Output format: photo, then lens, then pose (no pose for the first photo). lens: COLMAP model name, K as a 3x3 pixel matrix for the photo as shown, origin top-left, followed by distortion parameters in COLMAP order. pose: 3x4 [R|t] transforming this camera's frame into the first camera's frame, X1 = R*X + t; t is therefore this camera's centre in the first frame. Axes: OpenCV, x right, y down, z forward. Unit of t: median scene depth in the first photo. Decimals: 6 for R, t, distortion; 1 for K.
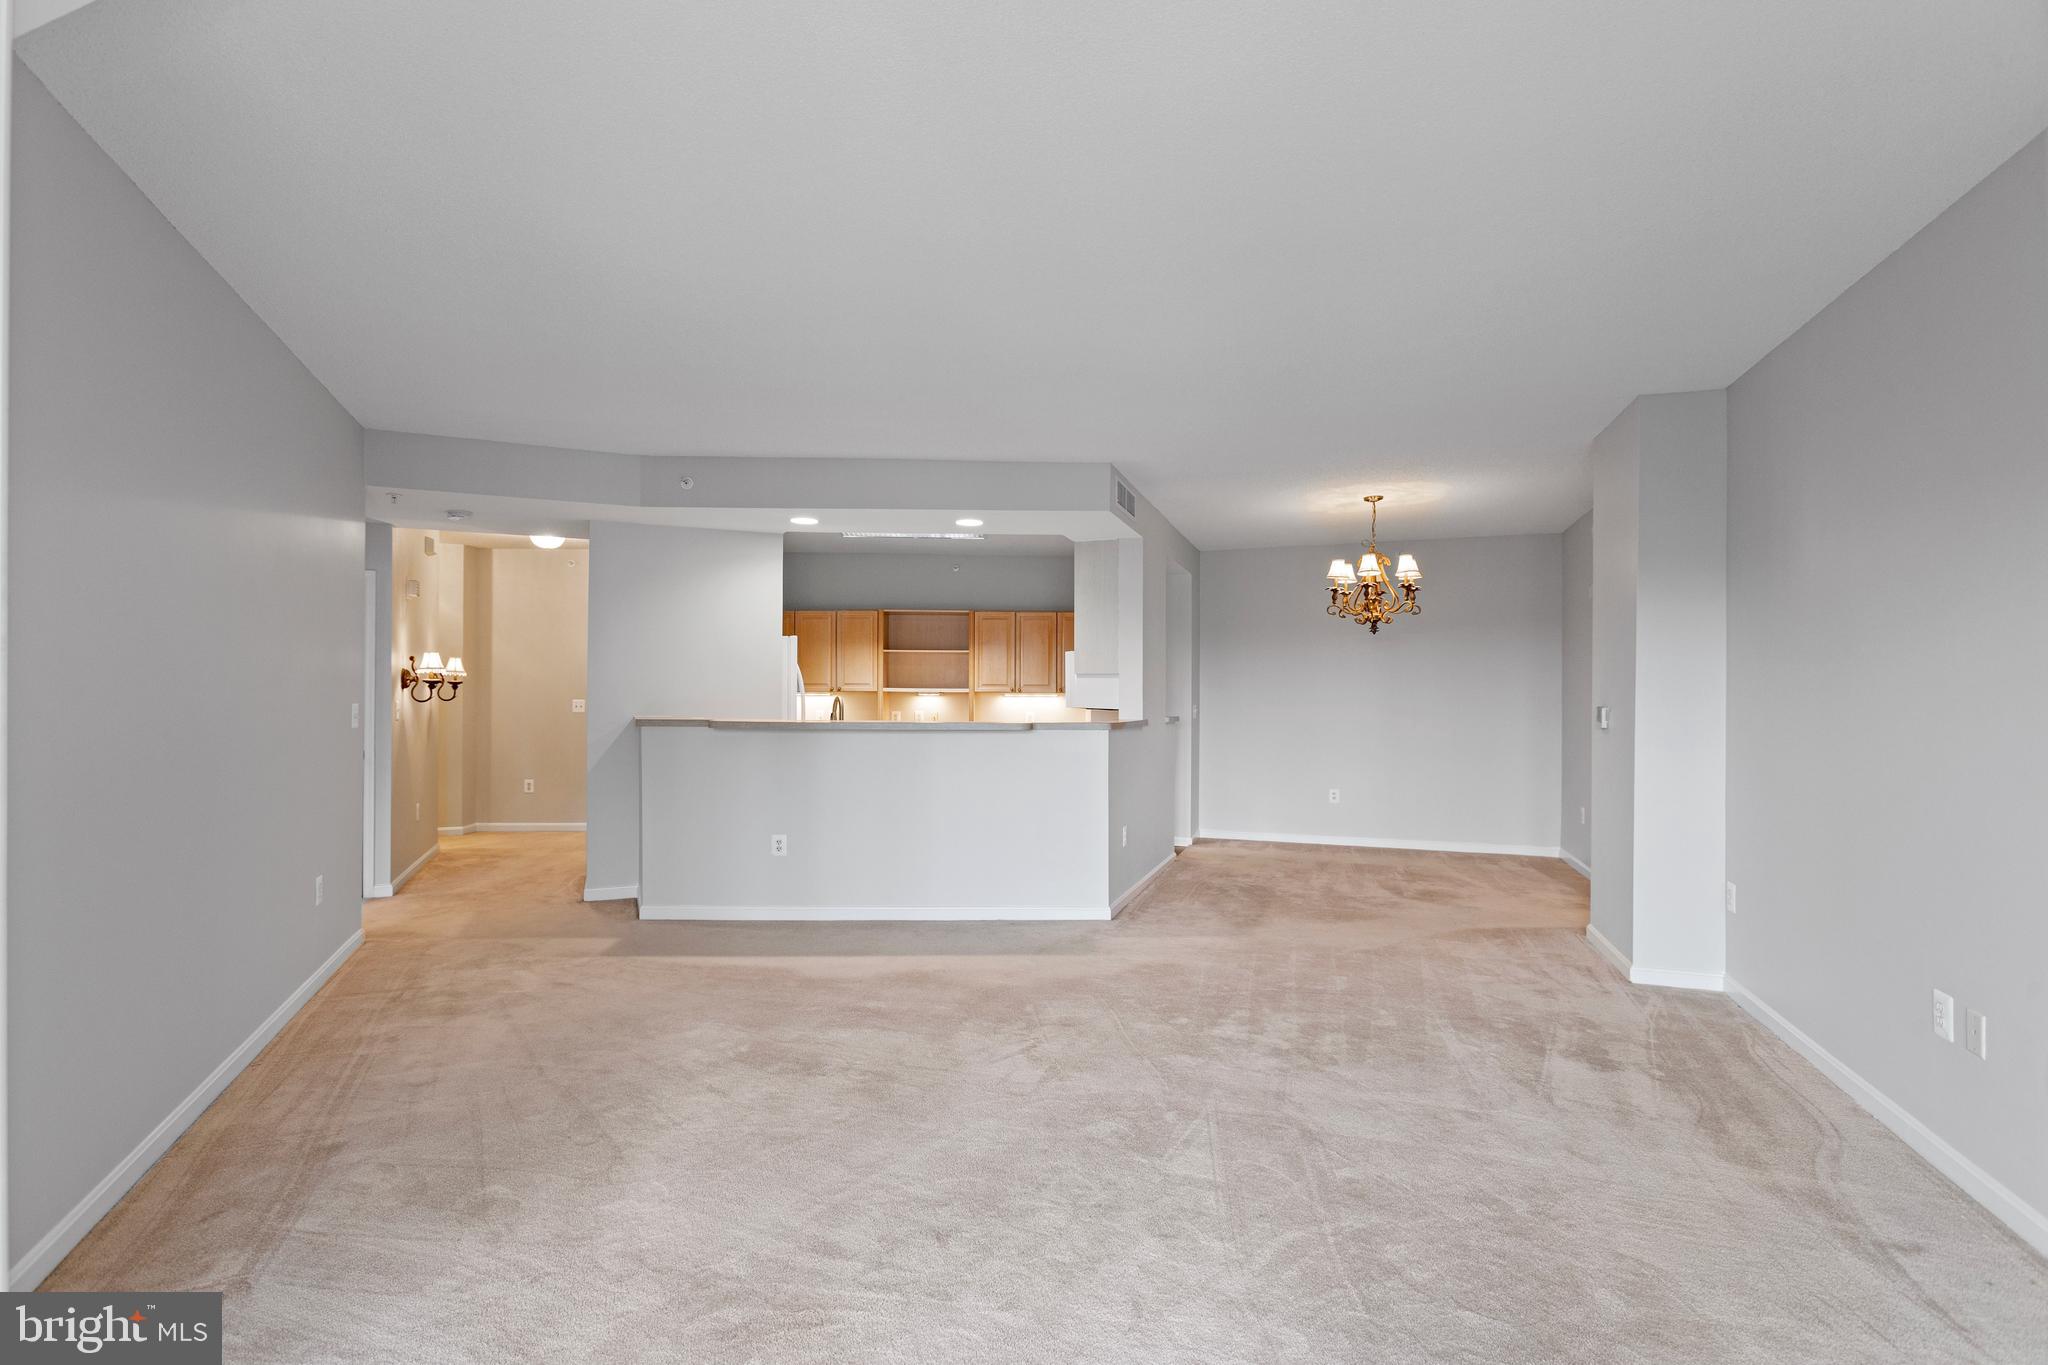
lens RADIAL K [[913.0, 0, 1023.9], [0, 913.0, 688.9], [0, 0, 1]] dist [-0.019031, 0.000057]
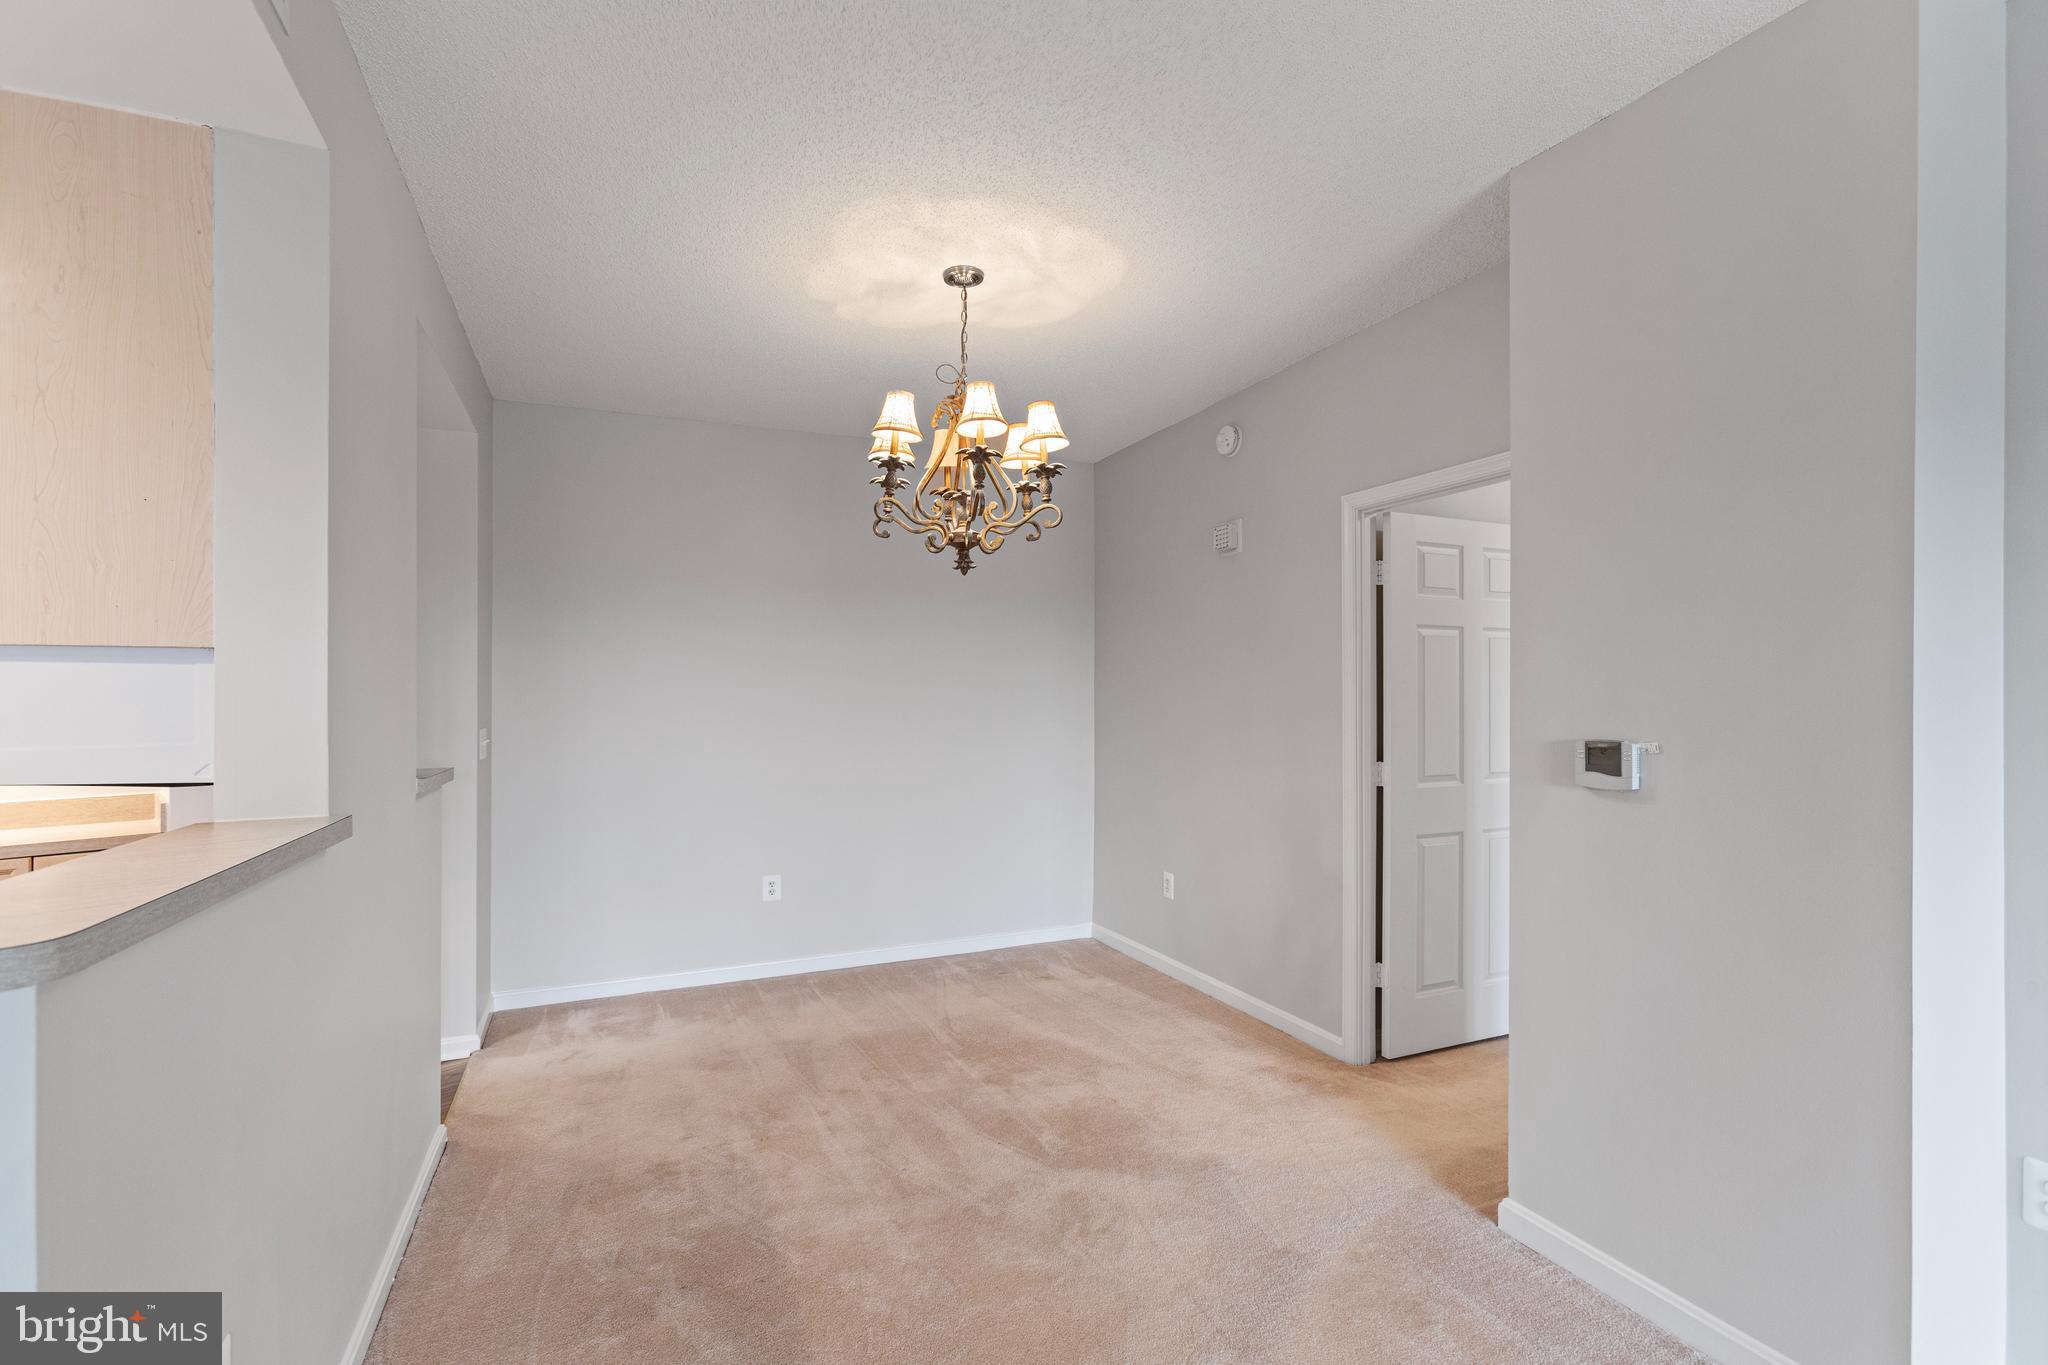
lens RADIAL K [[911.6, 0, 1021.1], [0, 911.6, 685.4], [0, 0, 1]] dist [-0.001541, 0.000649]
pose [[0.725071, -0.001354, 0.688672, 0.091104], [0.004758, 0.999984, -0.003044, -0.003609], [-0.688657, 0.005483, 0.725066, 0.645033]]
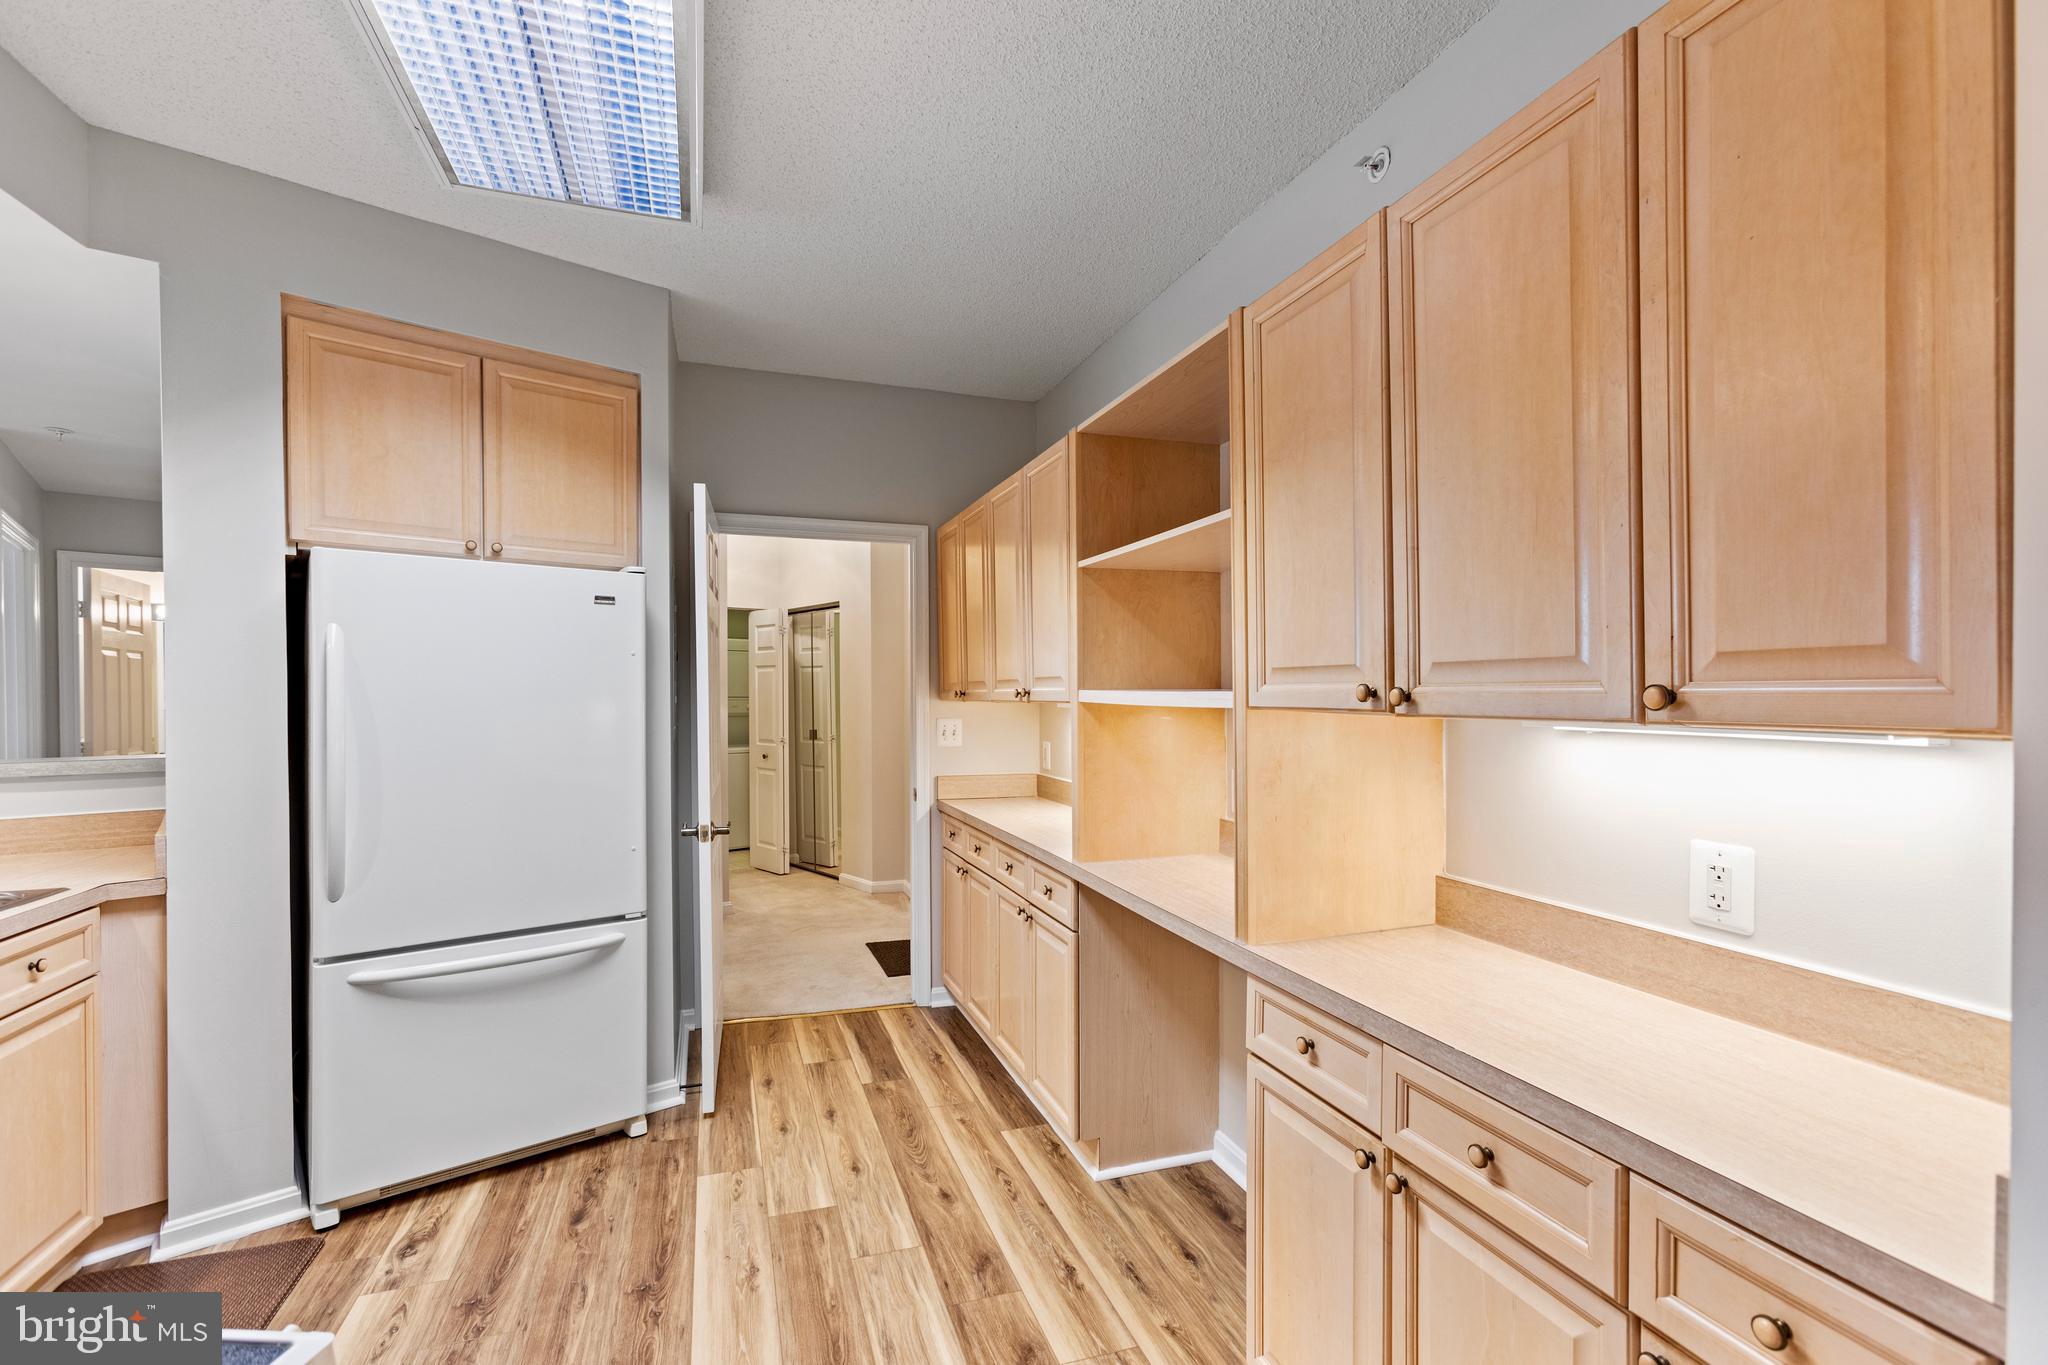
lens RADIAL K [[946.7, 0, 1018.7], [0, 946.7, 692.4], [0, 0, 1]] dist [0.000484, 0.000152]
pose [[0.269410, 0.000196, -0.963026, 0.185040], [0.005176, 0.999985, 0.001651, -0.001707], [0.963012, -0.005430, 0.269405, 1.221051]]
